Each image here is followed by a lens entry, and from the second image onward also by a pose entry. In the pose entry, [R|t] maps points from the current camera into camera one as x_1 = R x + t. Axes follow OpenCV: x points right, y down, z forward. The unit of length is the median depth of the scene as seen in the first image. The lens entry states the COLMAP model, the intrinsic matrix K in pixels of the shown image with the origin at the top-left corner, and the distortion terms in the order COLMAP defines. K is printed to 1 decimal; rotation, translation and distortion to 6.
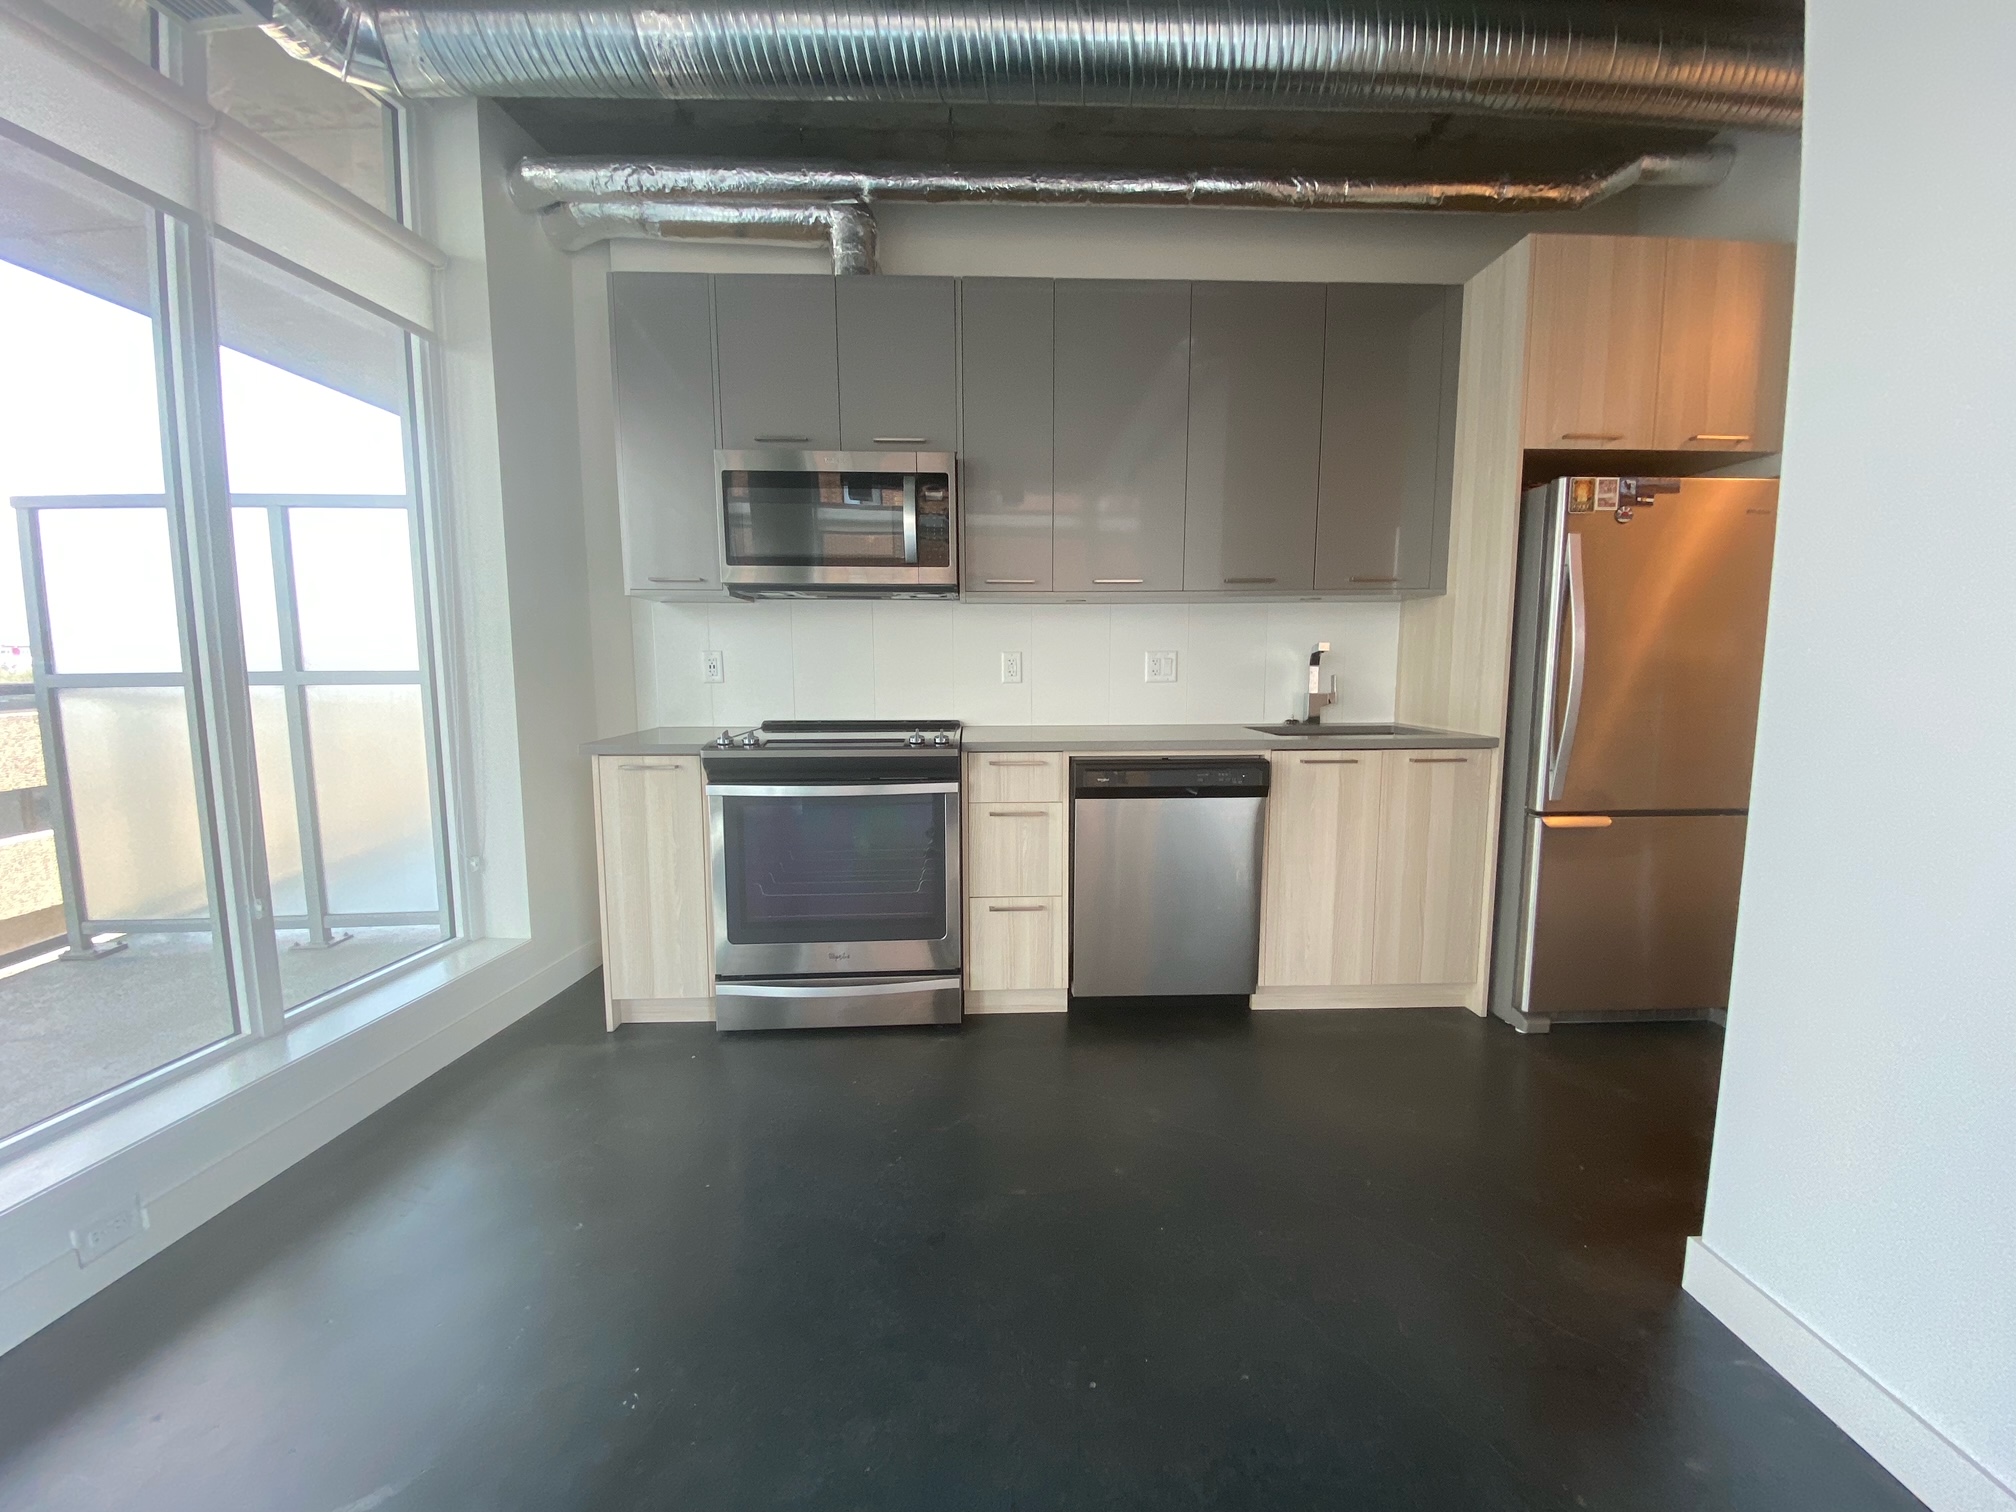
lens RADIAL K [[811.2, 0, 1001.7], [0, 811.2, 756.2], [0, 0, 1]] dist [0.014137, -0.017736]
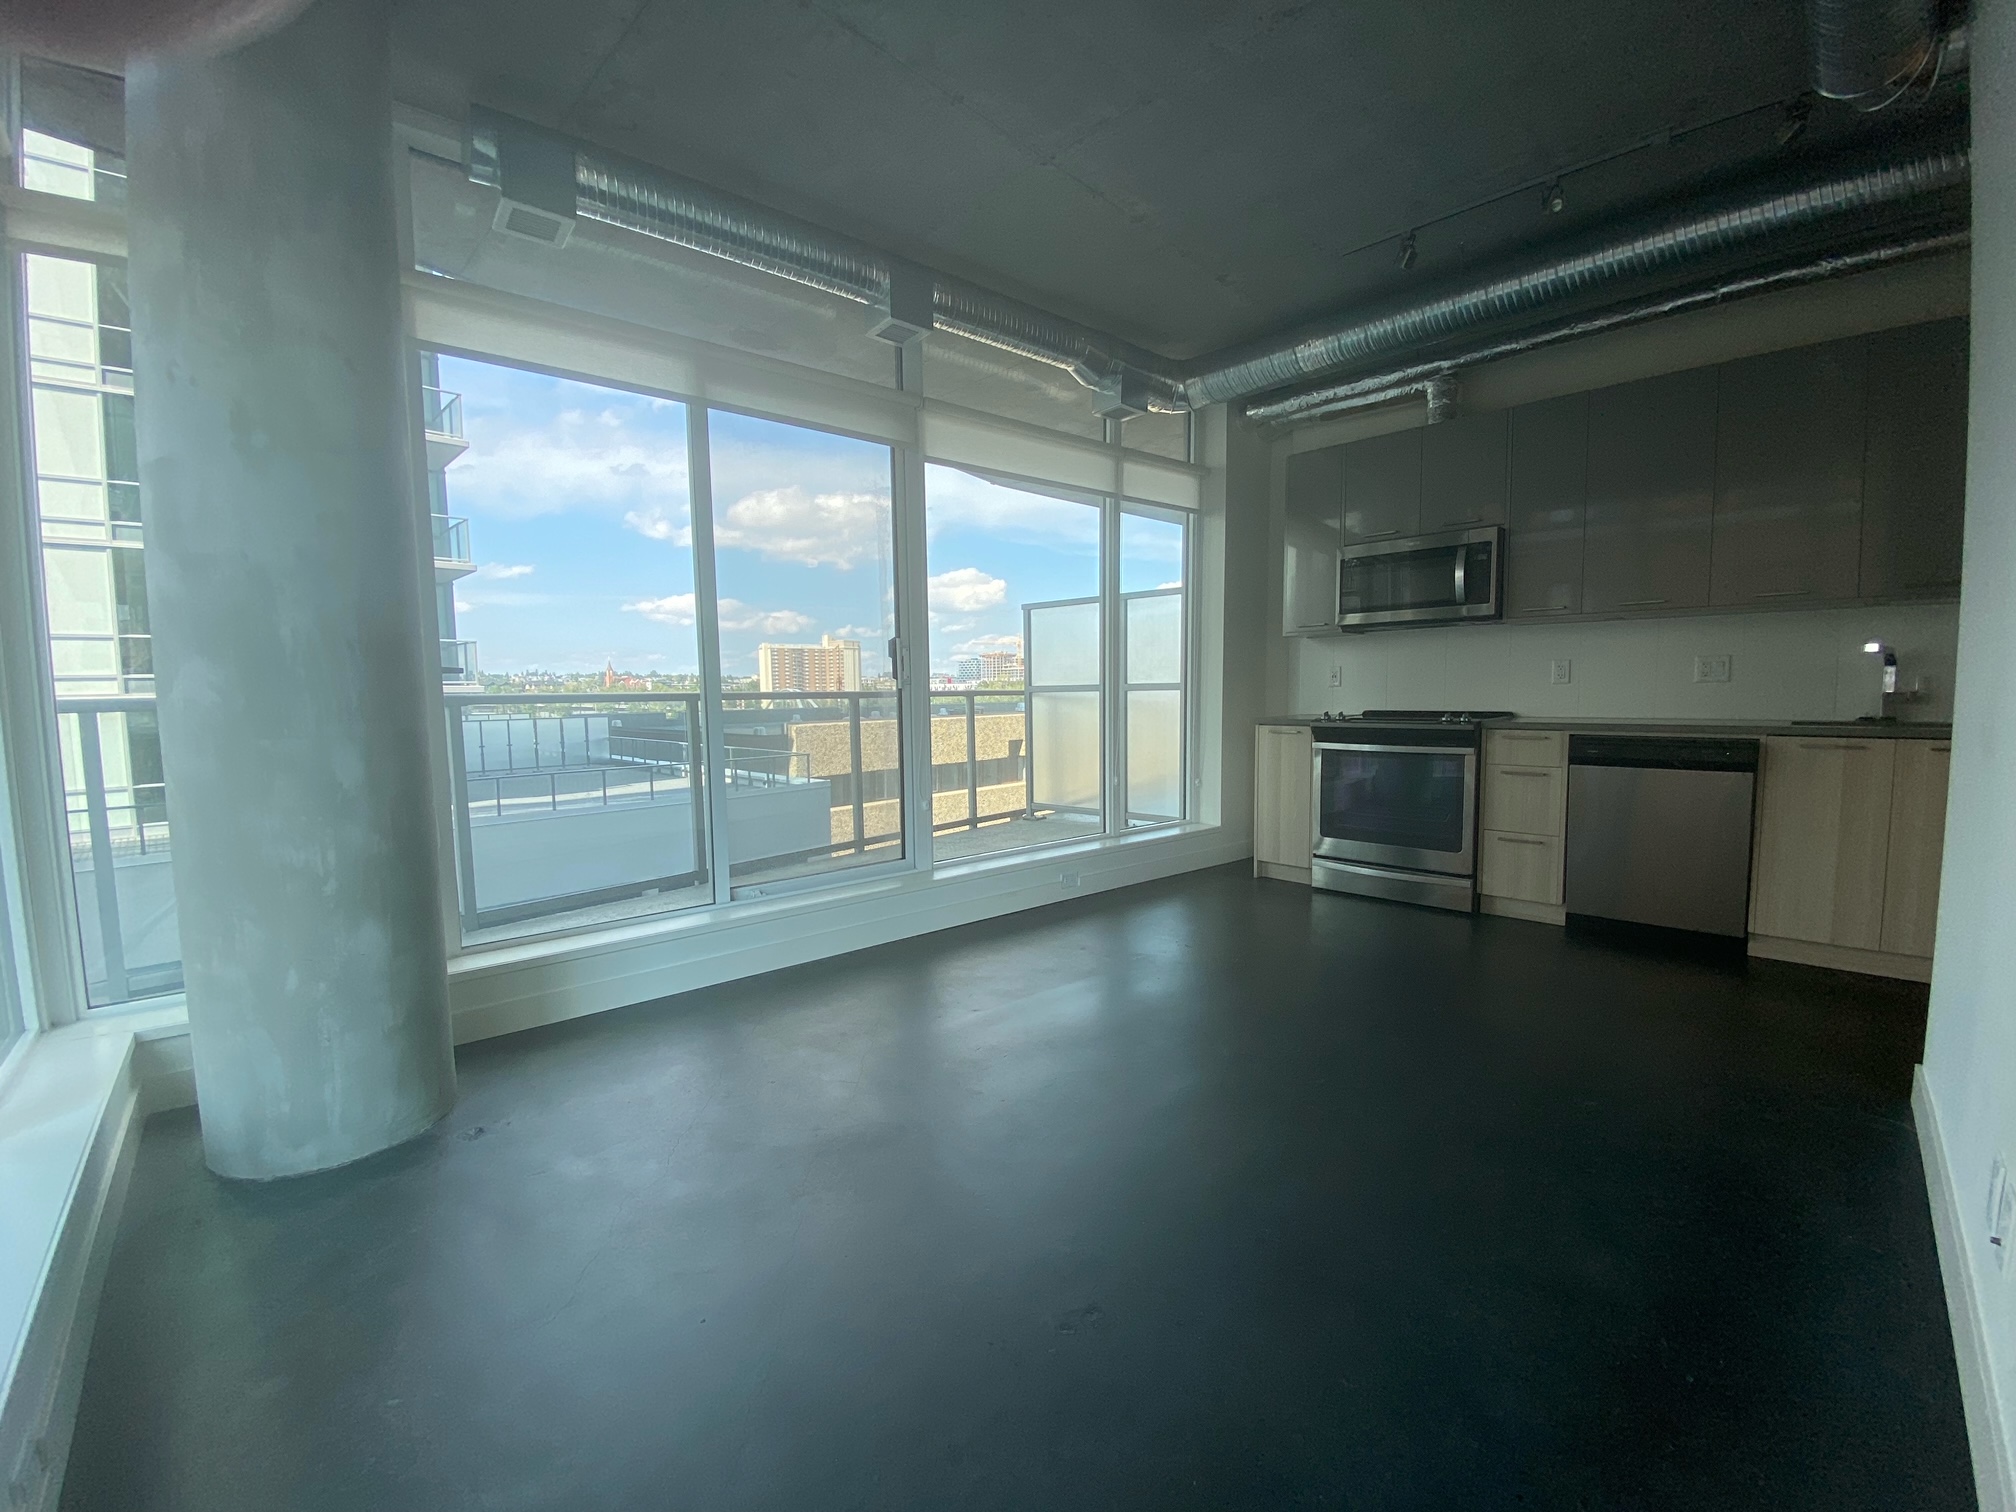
lens RADIAL K [[811.2, 0, 1001.7], [0, 811.2, 756.2], [0, 0, 1]] dist [0.014137, -0.017736]
pose [[0.678031, 0.051552, -0.733223, 0.442290], [-0.078402, 0.996919, -0.002407, 0.116402], [0.730840, 0.059118, 0.679983, -0.644257]]
